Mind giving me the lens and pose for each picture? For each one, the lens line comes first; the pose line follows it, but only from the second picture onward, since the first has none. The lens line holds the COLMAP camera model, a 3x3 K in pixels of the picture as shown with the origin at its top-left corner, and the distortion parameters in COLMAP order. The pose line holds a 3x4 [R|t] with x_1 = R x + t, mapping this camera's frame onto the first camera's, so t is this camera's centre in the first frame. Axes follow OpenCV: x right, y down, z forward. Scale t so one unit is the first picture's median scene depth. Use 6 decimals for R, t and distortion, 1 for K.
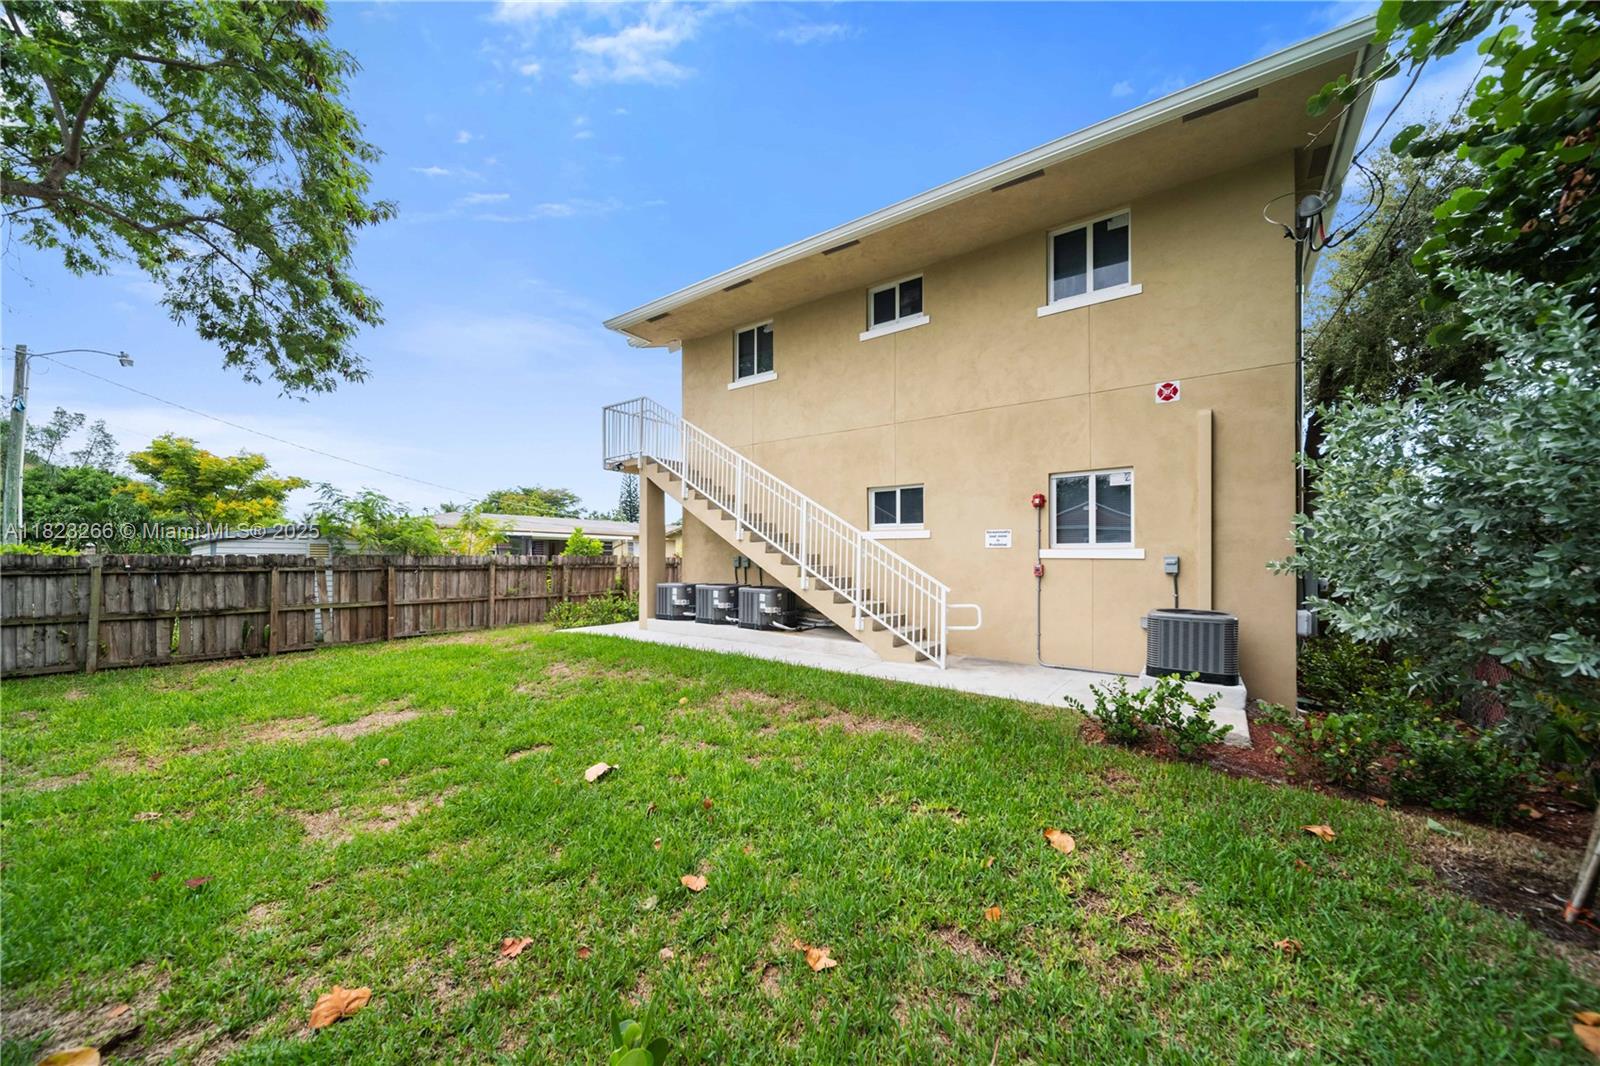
lens RADIAL K [[581.1, 0, 799.6], [0, 581.1, 562.2], [0, 0, 1]] dist [-0.000895, -0.000082]
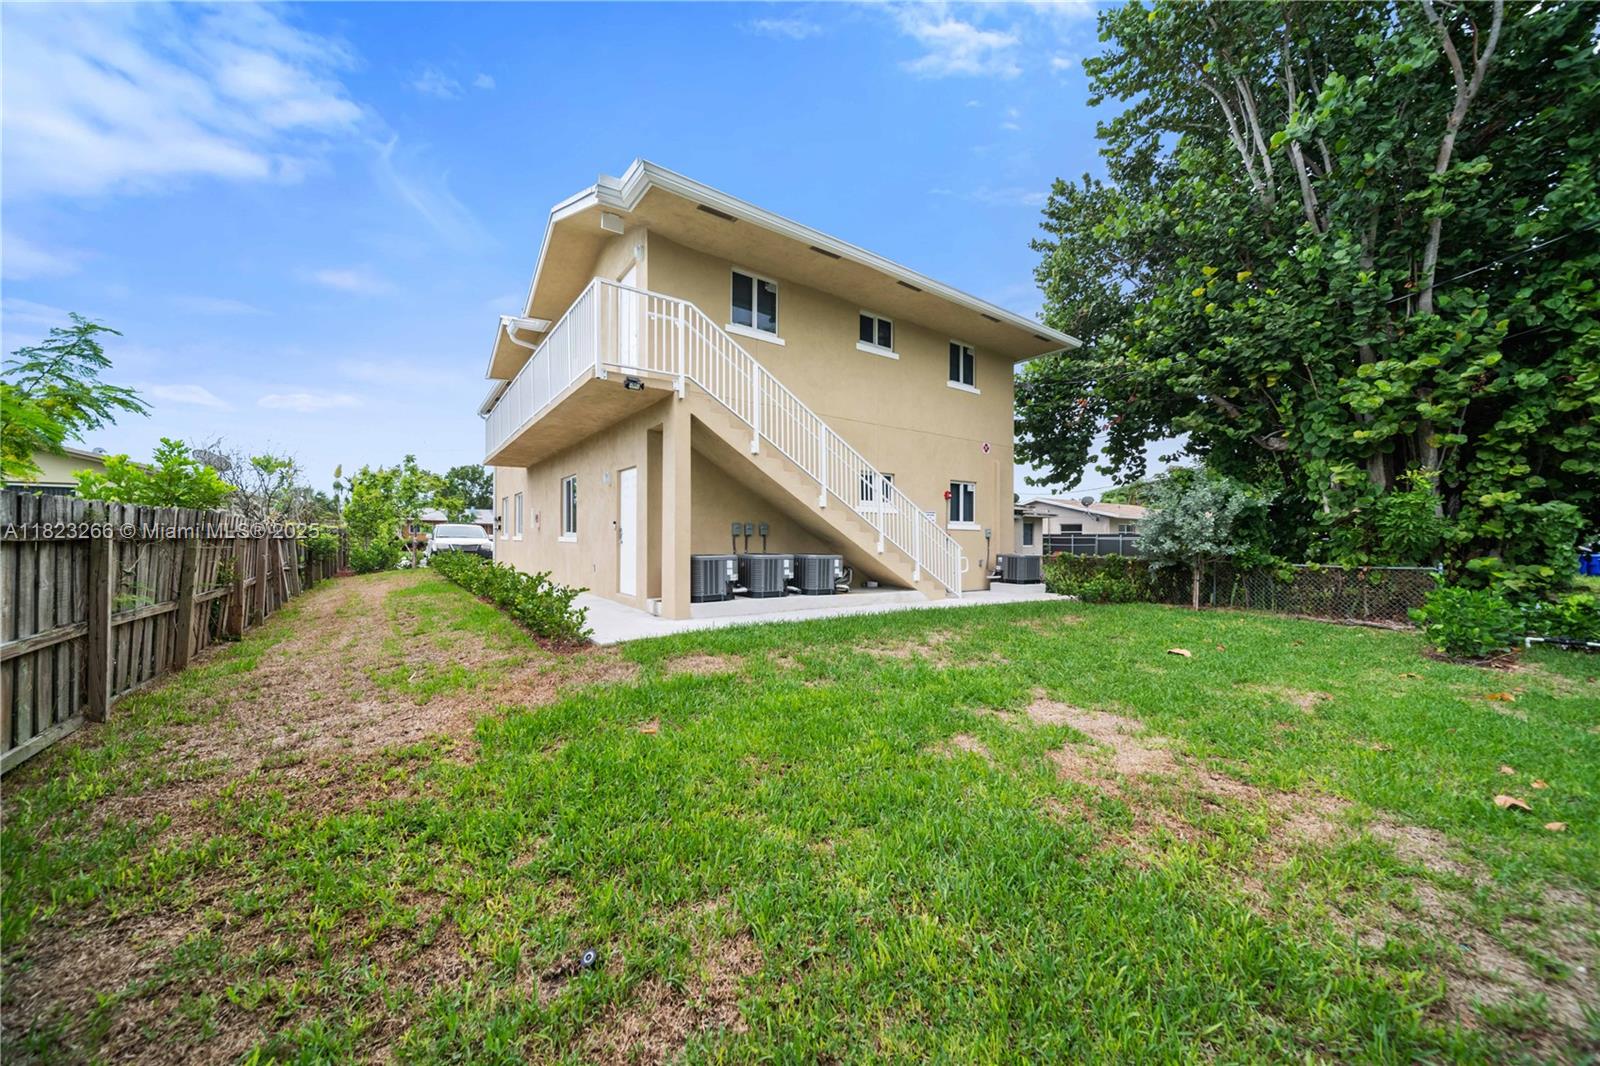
lens RADIAL K [[560.1, 0, 800.0], [0, 560.1, 533.0], [0, 0, 1]] dist [-0.000358, -0.000051]
pose [[0.302412, 0.000528, 0.953177, -1.070058], [-0.010986, 0.999935, 0.002931, 0.003806], [-0.953114, -0.011358, 0.302398, 0.766647]]
